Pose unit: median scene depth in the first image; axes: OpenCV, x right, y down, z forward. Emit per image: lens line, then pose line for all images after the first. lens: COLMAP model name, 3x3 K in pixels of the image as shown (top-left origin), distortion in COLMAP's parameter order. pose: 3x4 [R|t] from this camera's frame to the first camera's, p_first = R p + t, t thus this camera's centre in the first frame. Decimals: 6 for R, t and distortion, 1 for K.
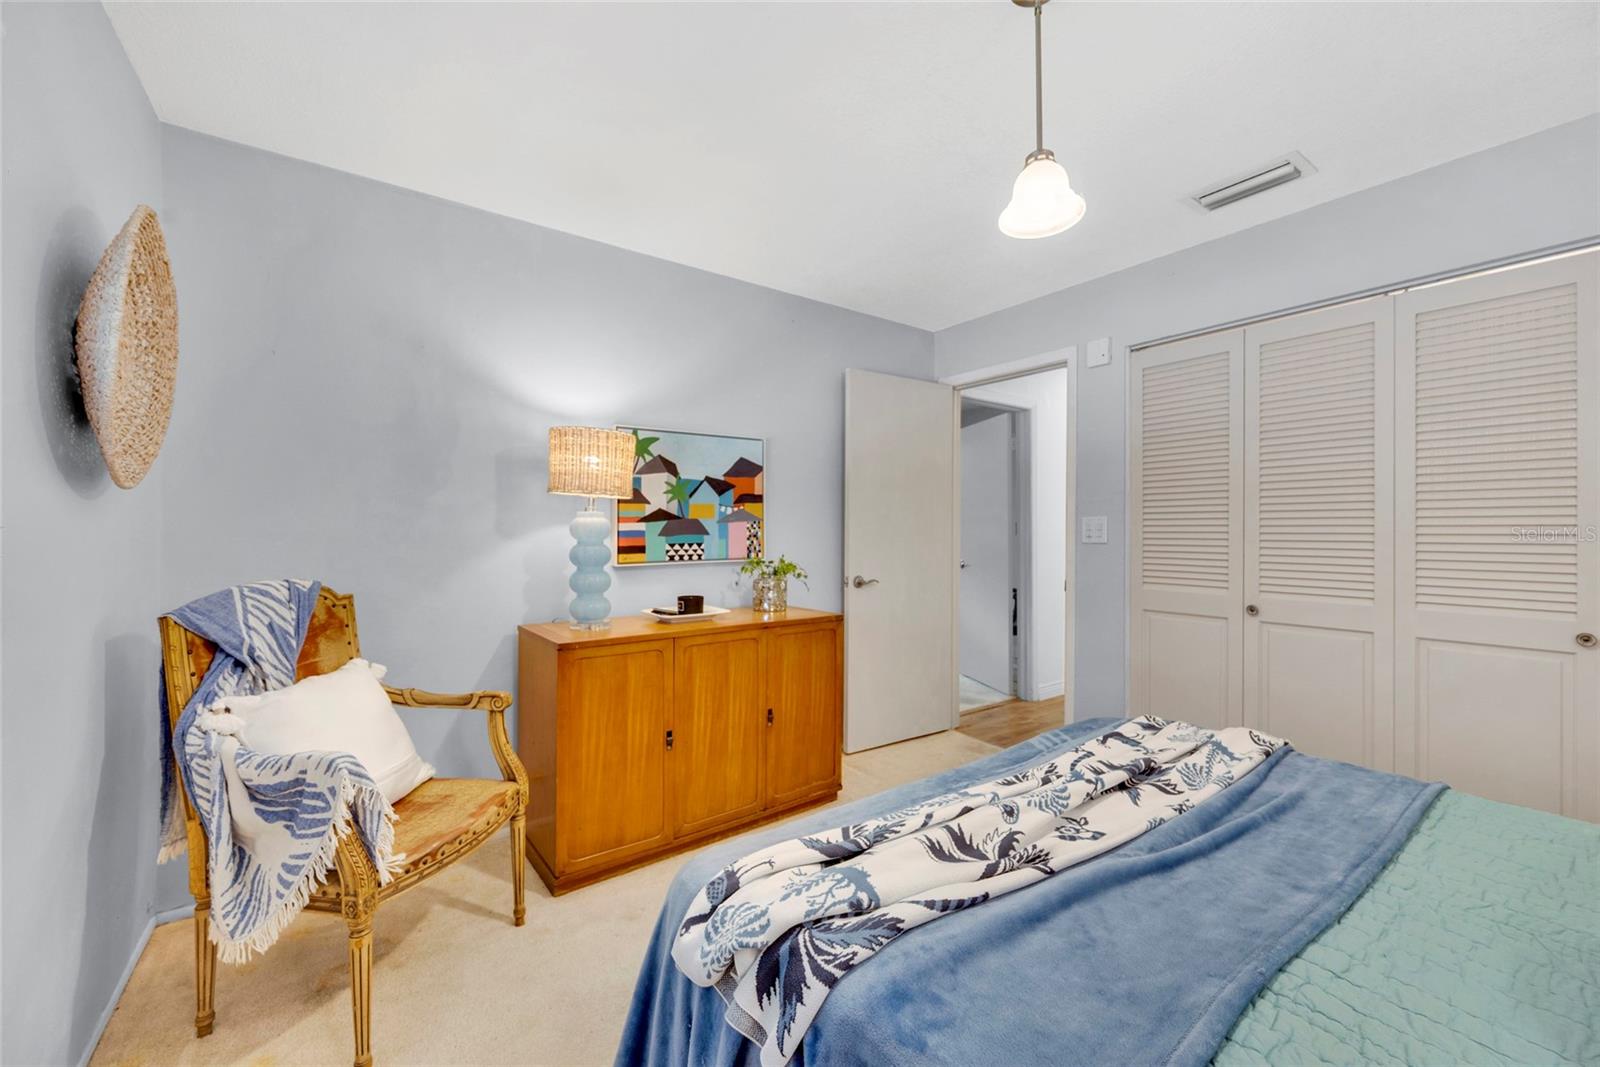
lens RADIAL K [[641.6, 0, 799.7], [0, 641.6, 530.4], [0, 0, 1]] dist [0.005790, -0.000493]
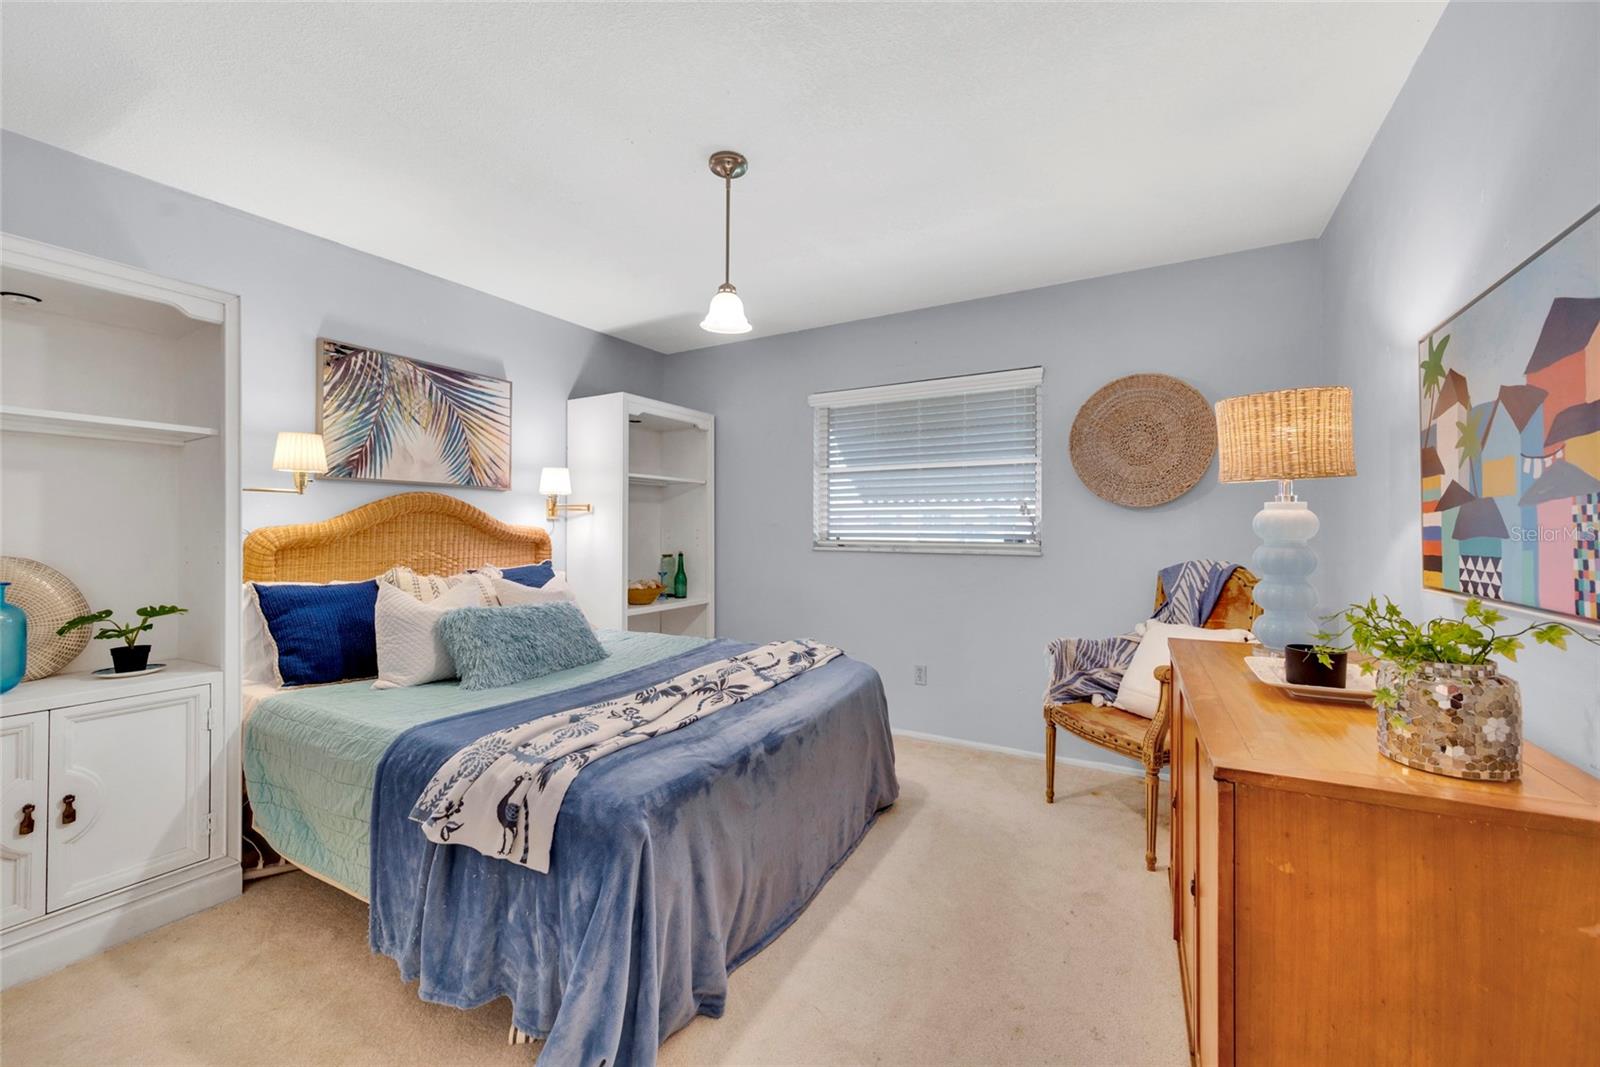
lens RADIAL K [[641.6, 0, 798.4], [0, 641.6, 524.5], [0, 0, 1]] dist [0.005790, -0.000493]
pose [[-0.910324, -0.003476, -0.413882, 0.414130], [-0.001787, 0.999988, -0.004468, 0.001567], [0.413892, -0.003327, -0.910320, 1.203024]]
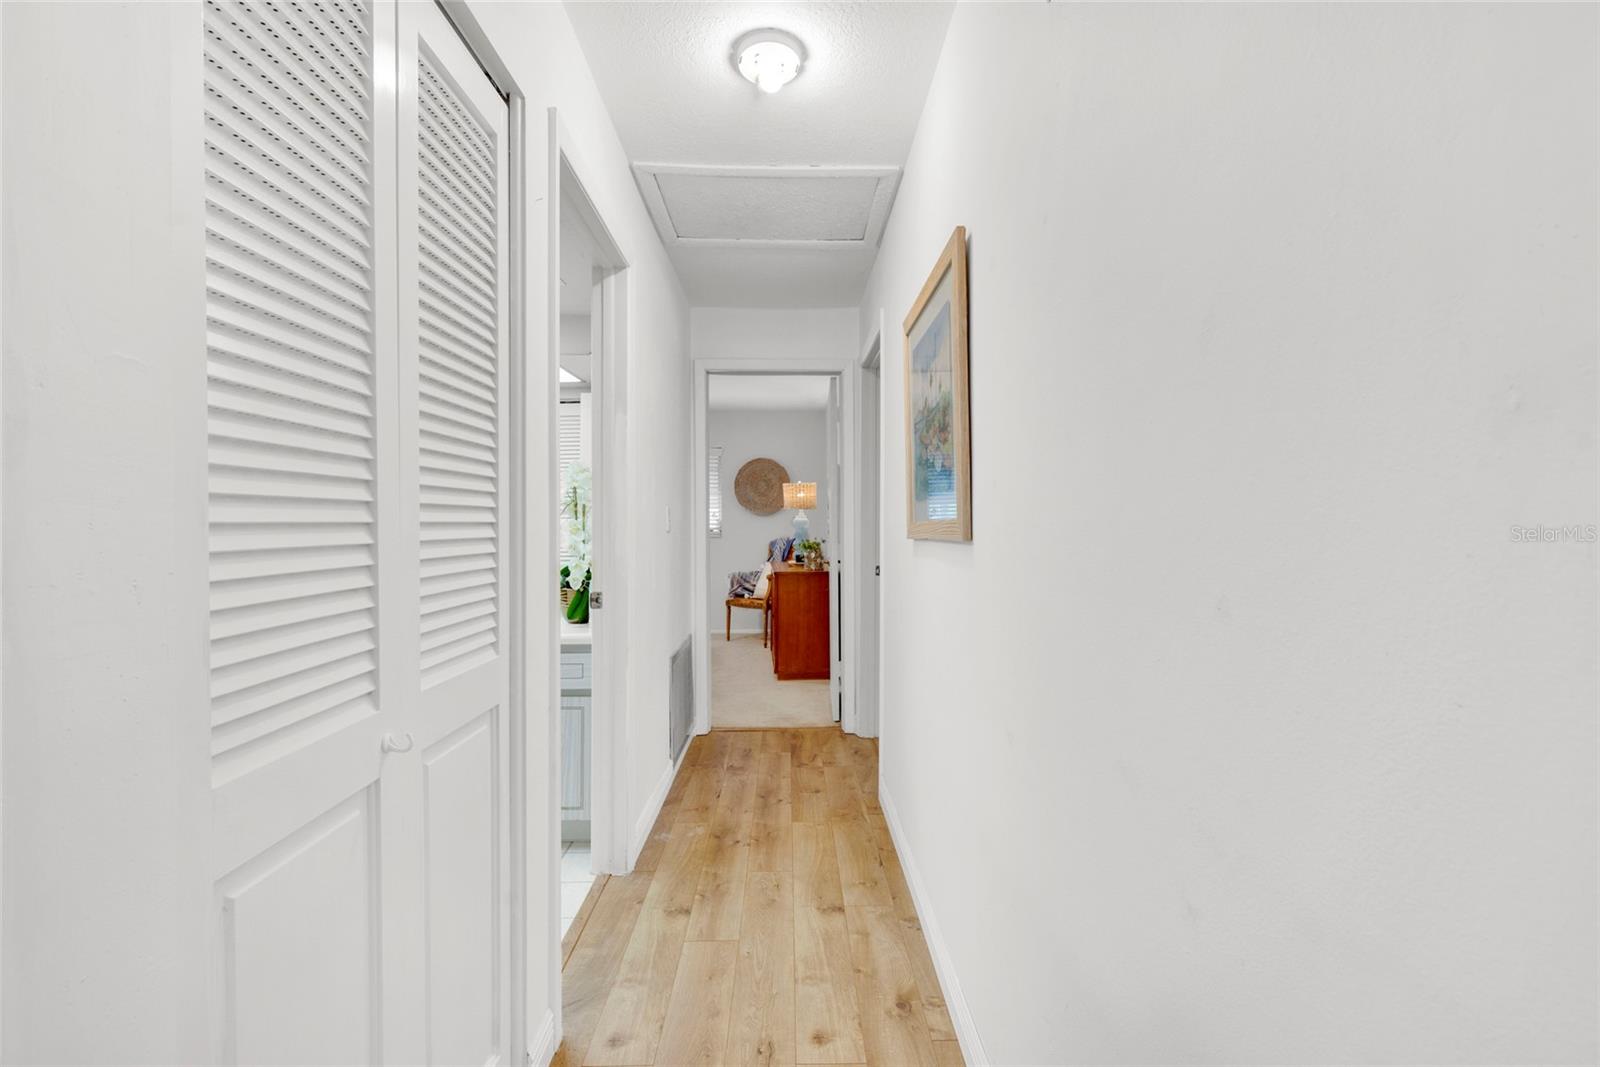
lens RADIAL K [[641.6, 0, 800.2], [0, 641.6, 528.6], [0, 0, 1]] dist [0.005790, -0.000493]
pose [[-0.566084, 0.000839, -0.824347, 1.498368], [-0.001127, 0.999998, 0.001792, 0.014995], [0.824347, 0.001943, -0.566081, 2.053636]]
